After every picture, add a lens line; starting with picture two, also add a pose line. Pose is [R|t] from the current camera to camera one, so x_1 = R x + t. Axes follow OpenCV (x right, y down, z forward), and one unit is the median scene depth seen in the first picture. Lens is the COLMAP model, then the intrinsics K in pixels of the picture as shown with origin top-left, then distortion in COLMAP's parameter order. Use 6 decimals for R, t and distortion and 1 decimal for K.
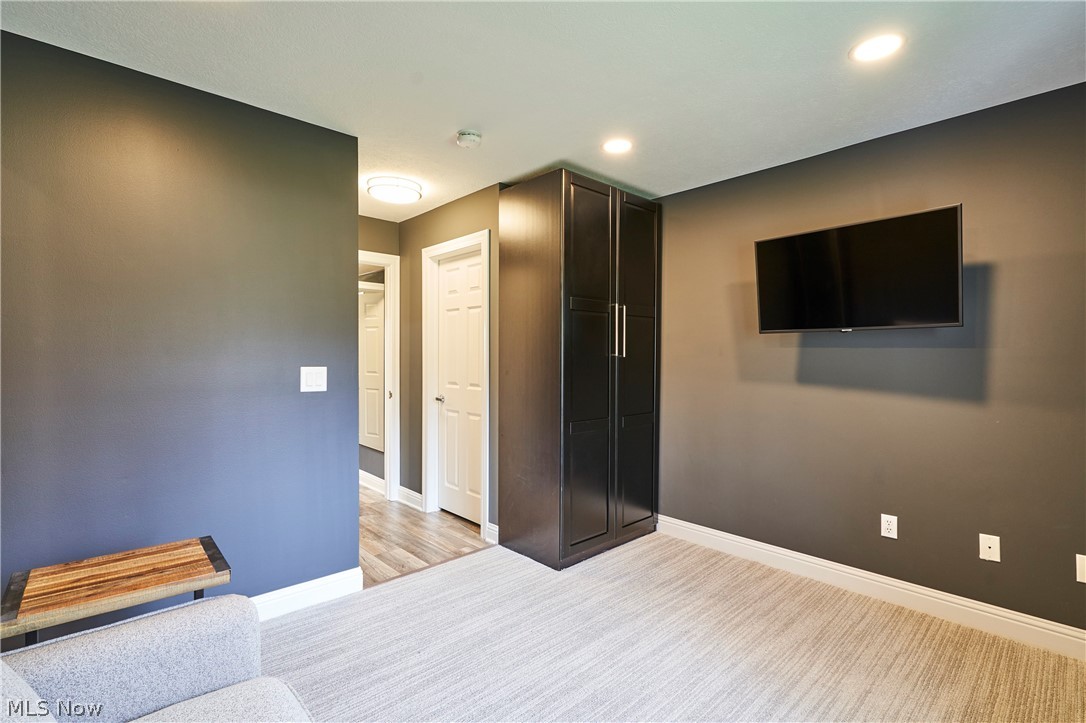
lens RADIAL K [[508.0, 0, 546.6], [0, 508.0, 359.5], [0, 0, 1]] dist [0.001108, -0.000739]
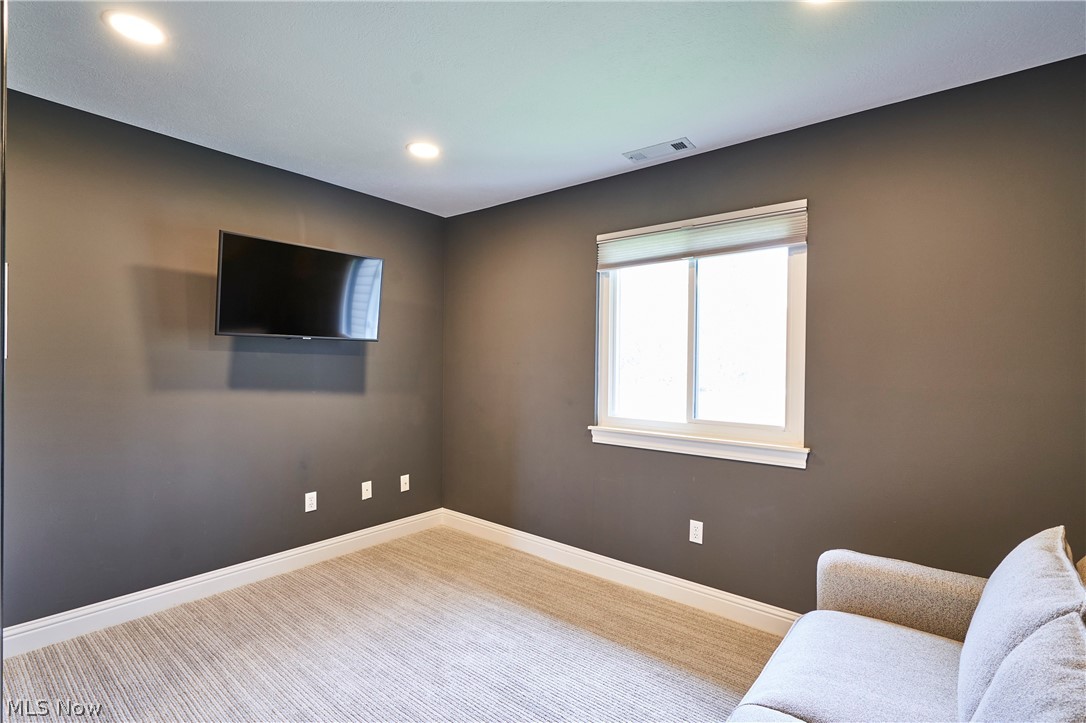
lens RADIAL K [[508.0, 0, 545.0], [0, 508.0, 359.5], [0, 0, 1]] dist [0.001108, -0.000739]
pose [[-0.145565, 0.000338, 0.989349, -0.587580], [-0.007075, 0.999974, -0.001382, -0.011781], [-0.989323, -0.007201, -0.145558, 0.614582]]
